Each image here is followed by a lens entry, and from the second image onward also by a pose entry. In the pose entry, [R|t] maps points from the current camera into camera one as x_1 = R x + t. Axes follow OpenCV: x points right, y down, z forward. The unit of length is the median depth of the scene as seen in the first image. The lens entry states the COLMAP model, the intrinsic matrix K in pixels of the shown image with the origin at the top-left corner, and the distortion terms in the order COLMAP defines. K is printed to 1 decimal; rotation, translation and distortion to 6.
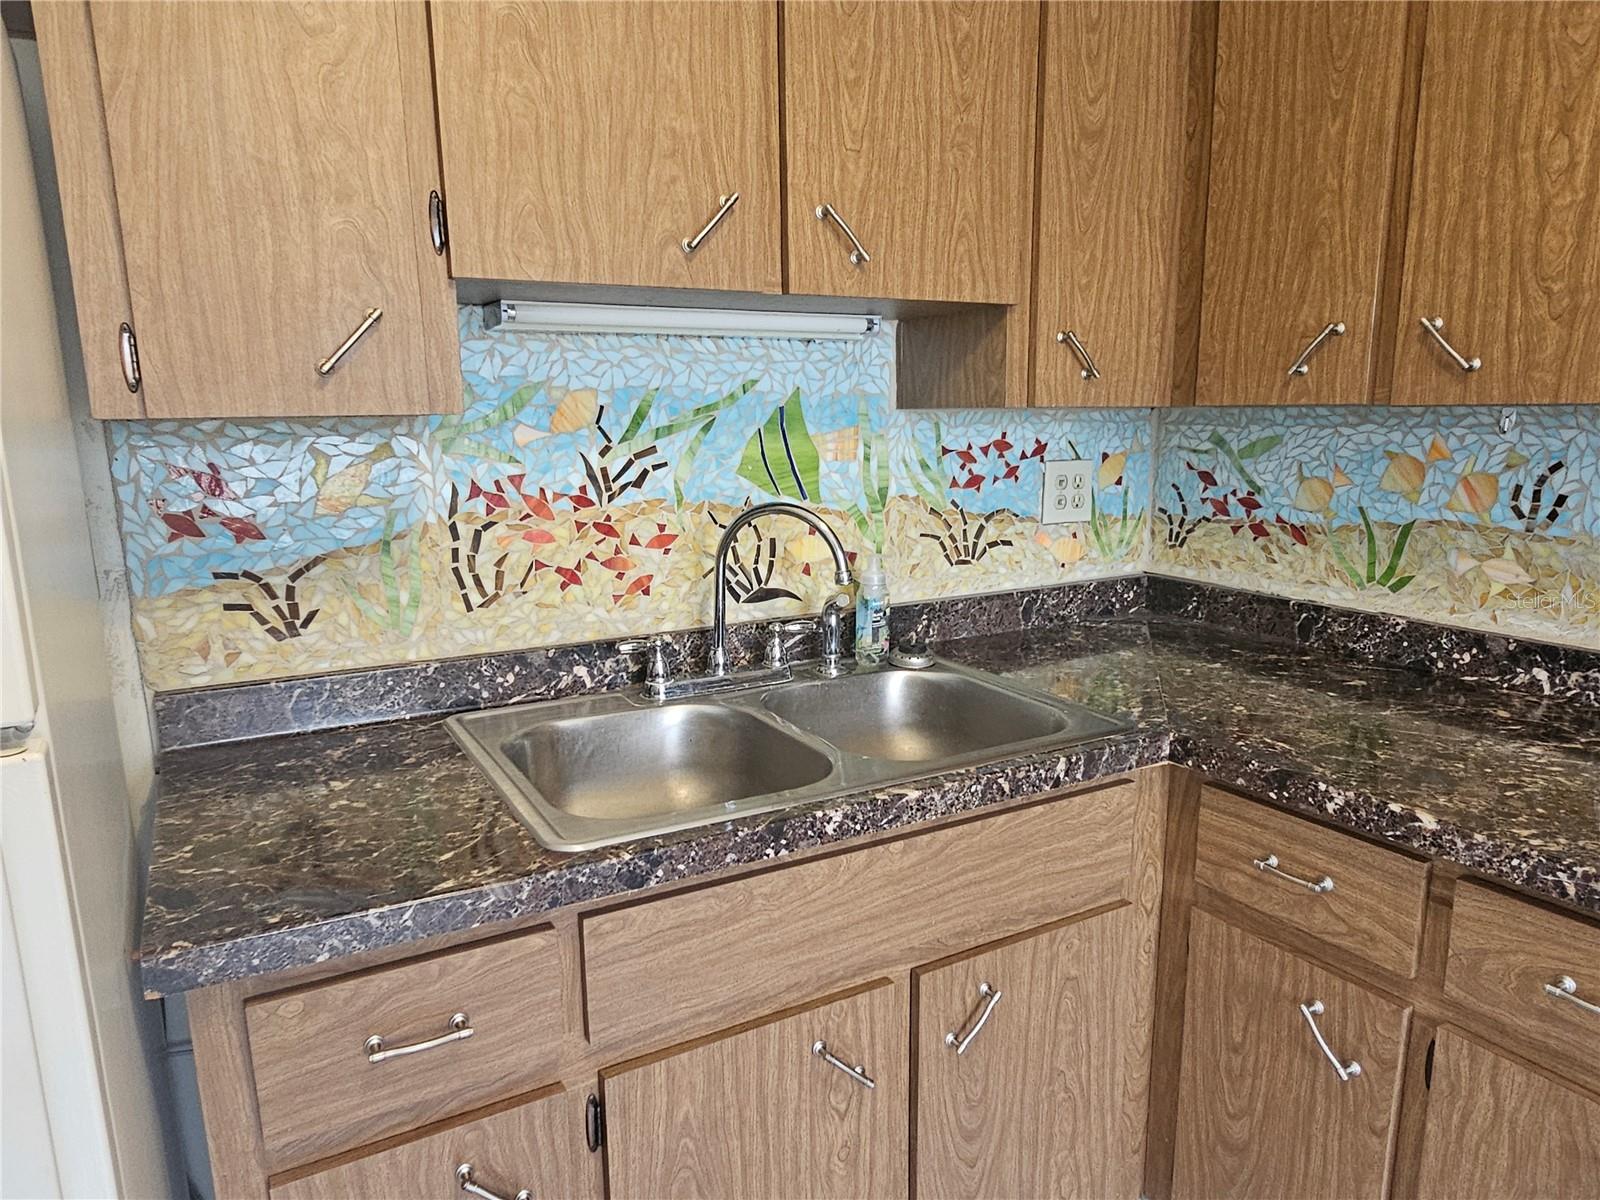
lens RADIAL K [[1062.8, 0, 802.3], [0, 1062.8, 635.3], [0, 0, 1]] dist [-0.001456, 0.002019]
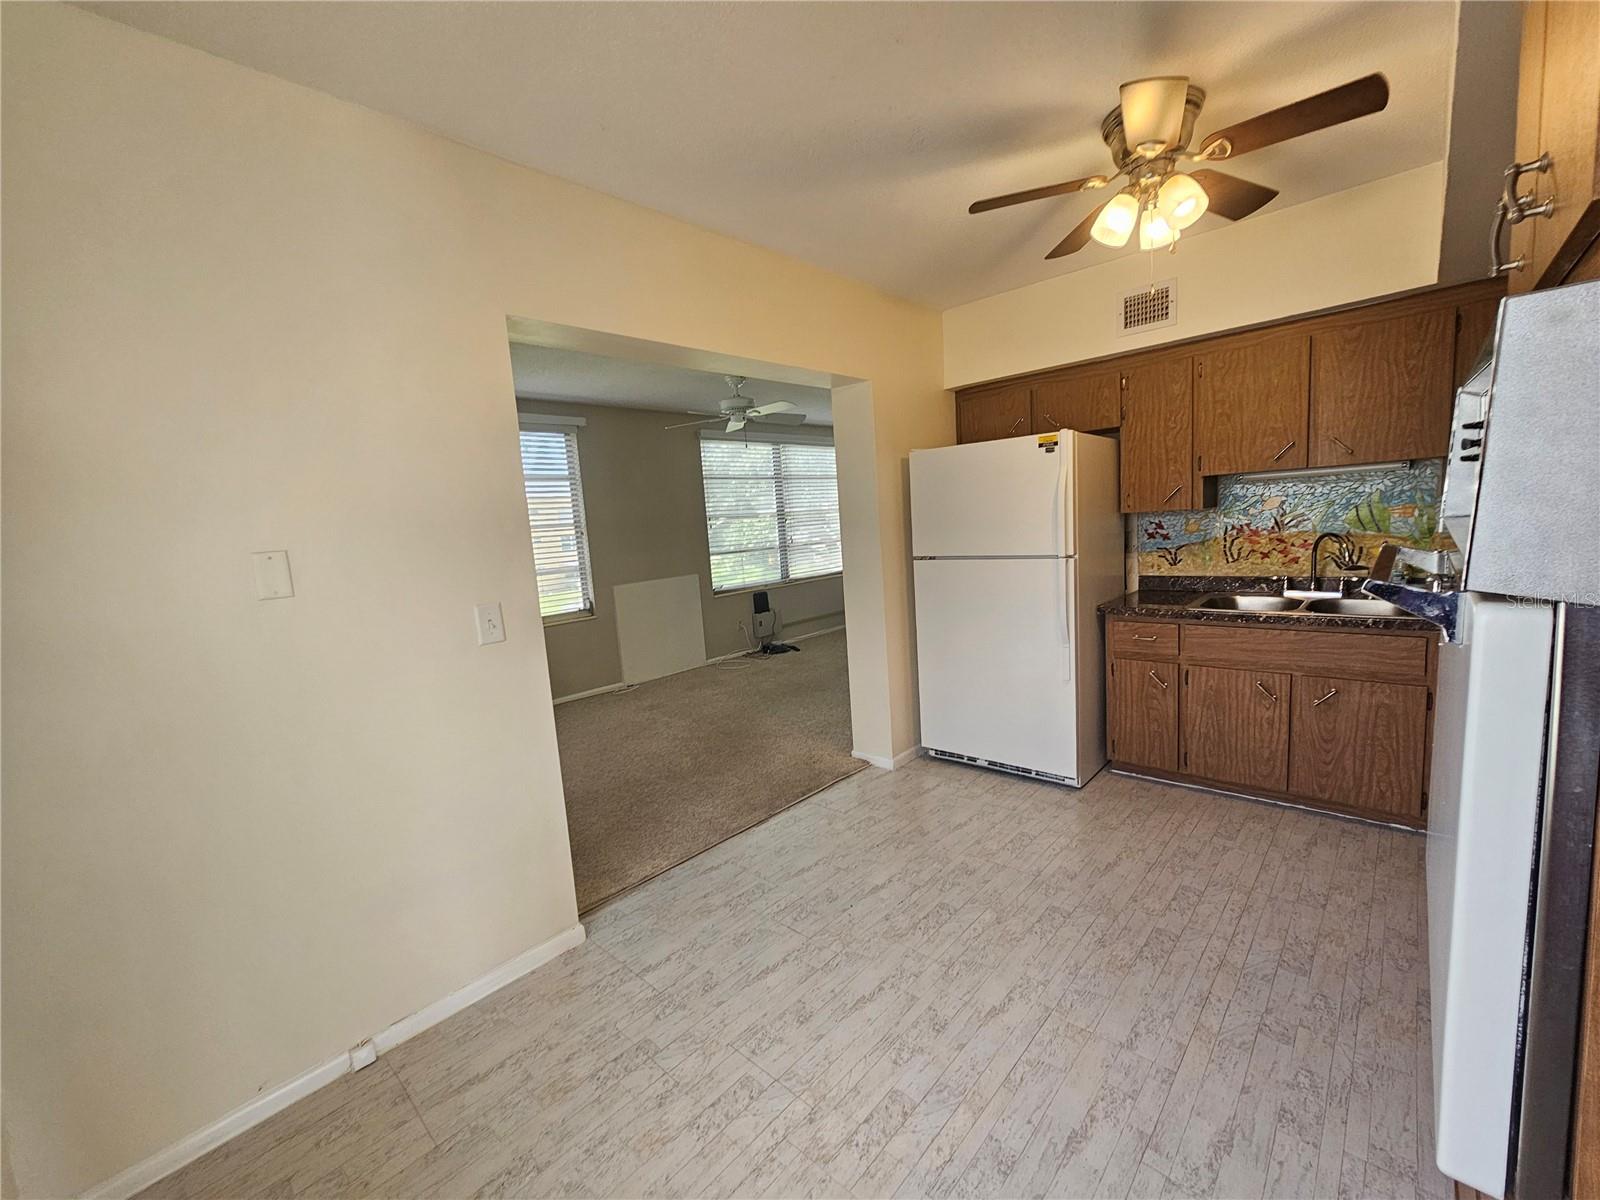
lens RADIAL K [[649.8, 0, 806.4], [0, 649.8, 594.0], [0, 0, 1]] dist [-0.008114, 0.000100]
pose [[0.298108, 0.102797, -0.948981, 1.280599], [-0.133309, 0.988924, 0.065246, 0.120996], [0.945177, 0.107058, 0.308510, -0.913253]]
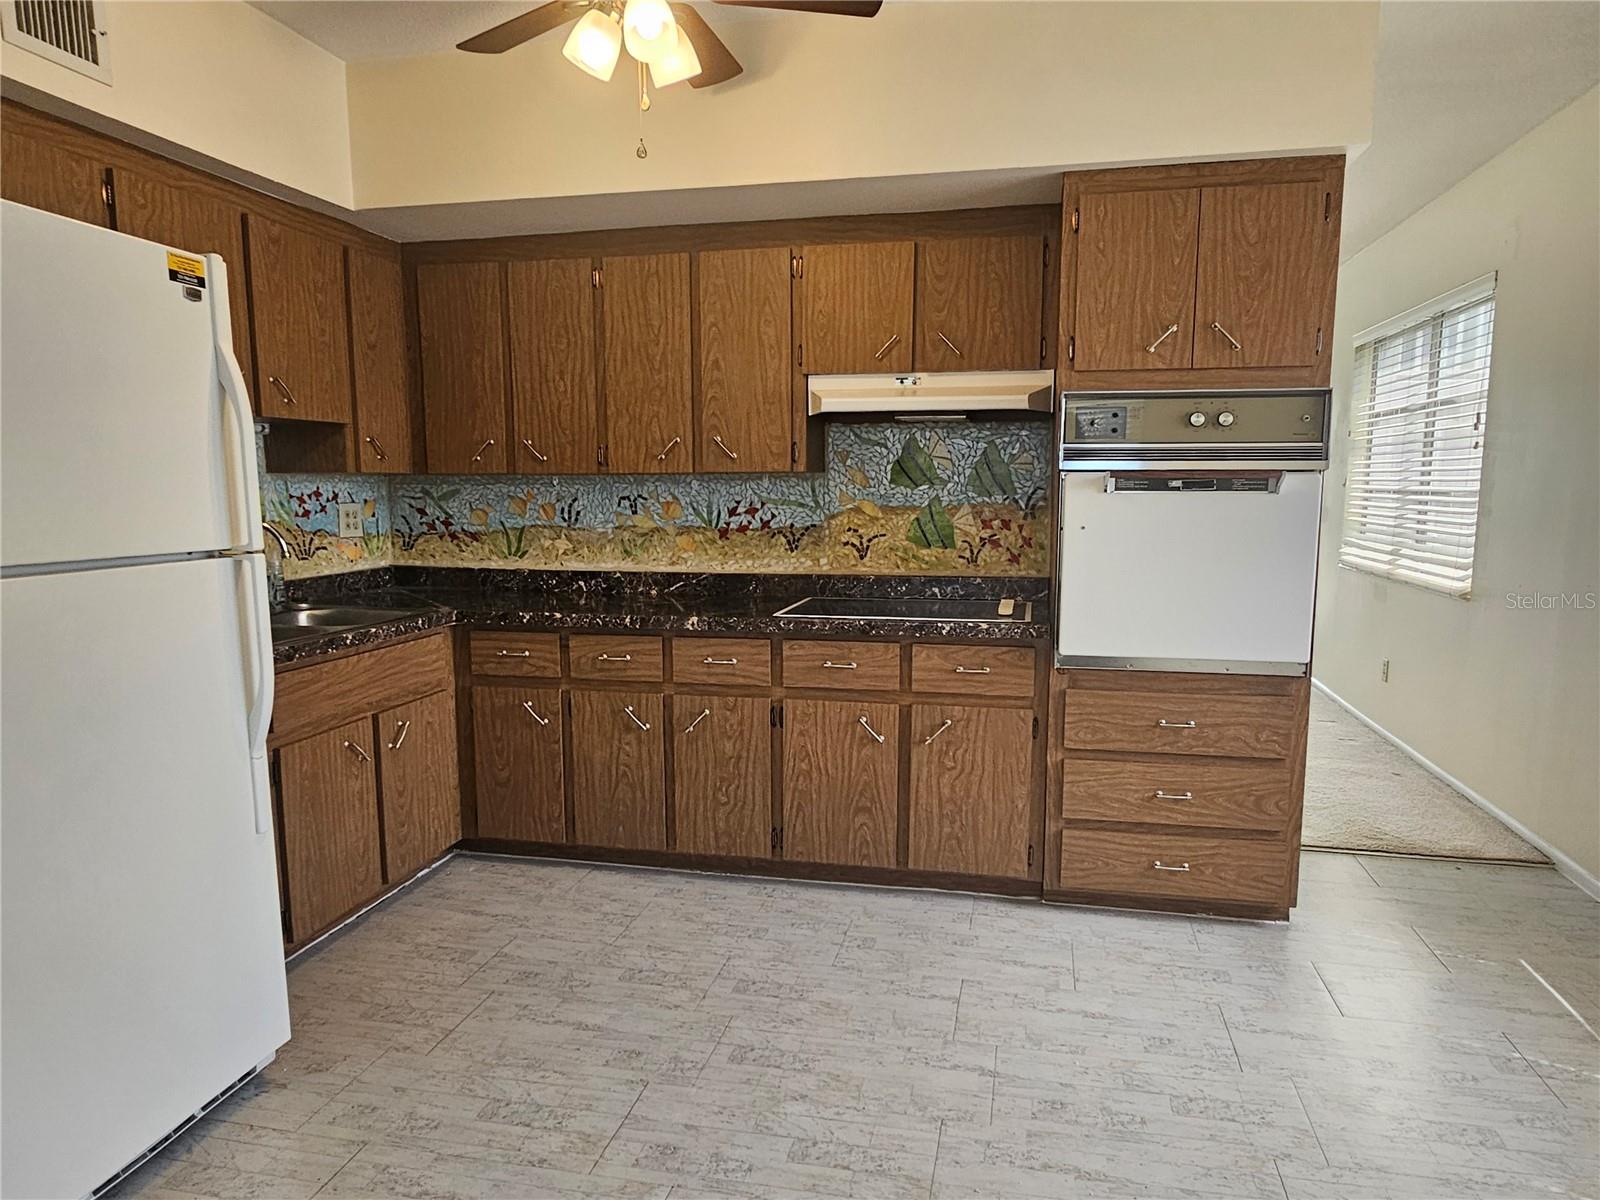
lens RADIAL K [[1062.8, 0, 803.6], [0, 1062.8, 619.7], [0, 0, 1]] dist [-0.001456, 0.002019]
pose [[0.670229, -0.084277, 0.737354, -0.798683], [0.148411, 0.988683, -0.021898, 0.256289], [-0.727164, 0.124108, 0.675152, -1.046310]]
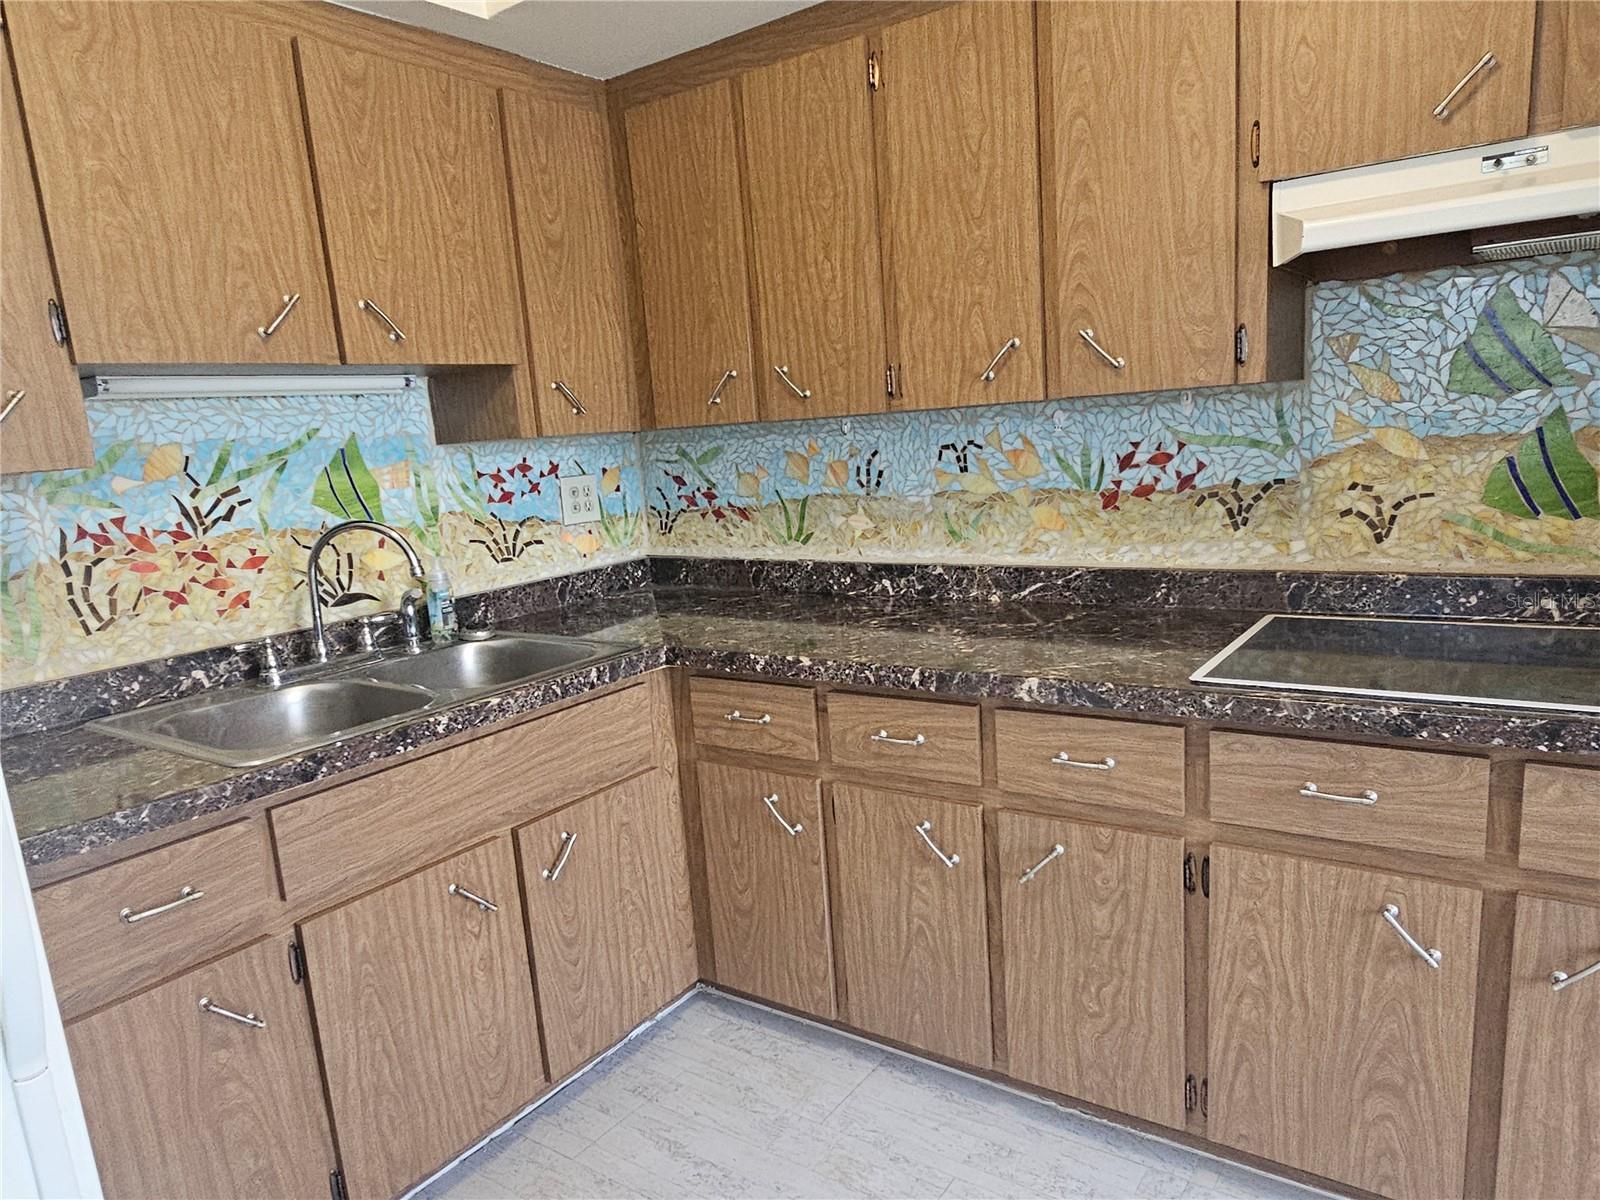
lens RADIAL K [[1062.8, 0, 805.1], [0, 1062.8, 631.1], [0, 0, 1]] dist [-0.001456, 0.002019]
pose [[0.904531, -0.134251, 0.404723, -0.070914], [0.147850, 0.989007, -0.002370, 0.096089], [-0.399955, 0.061982, 0.914436, -0.413360]]
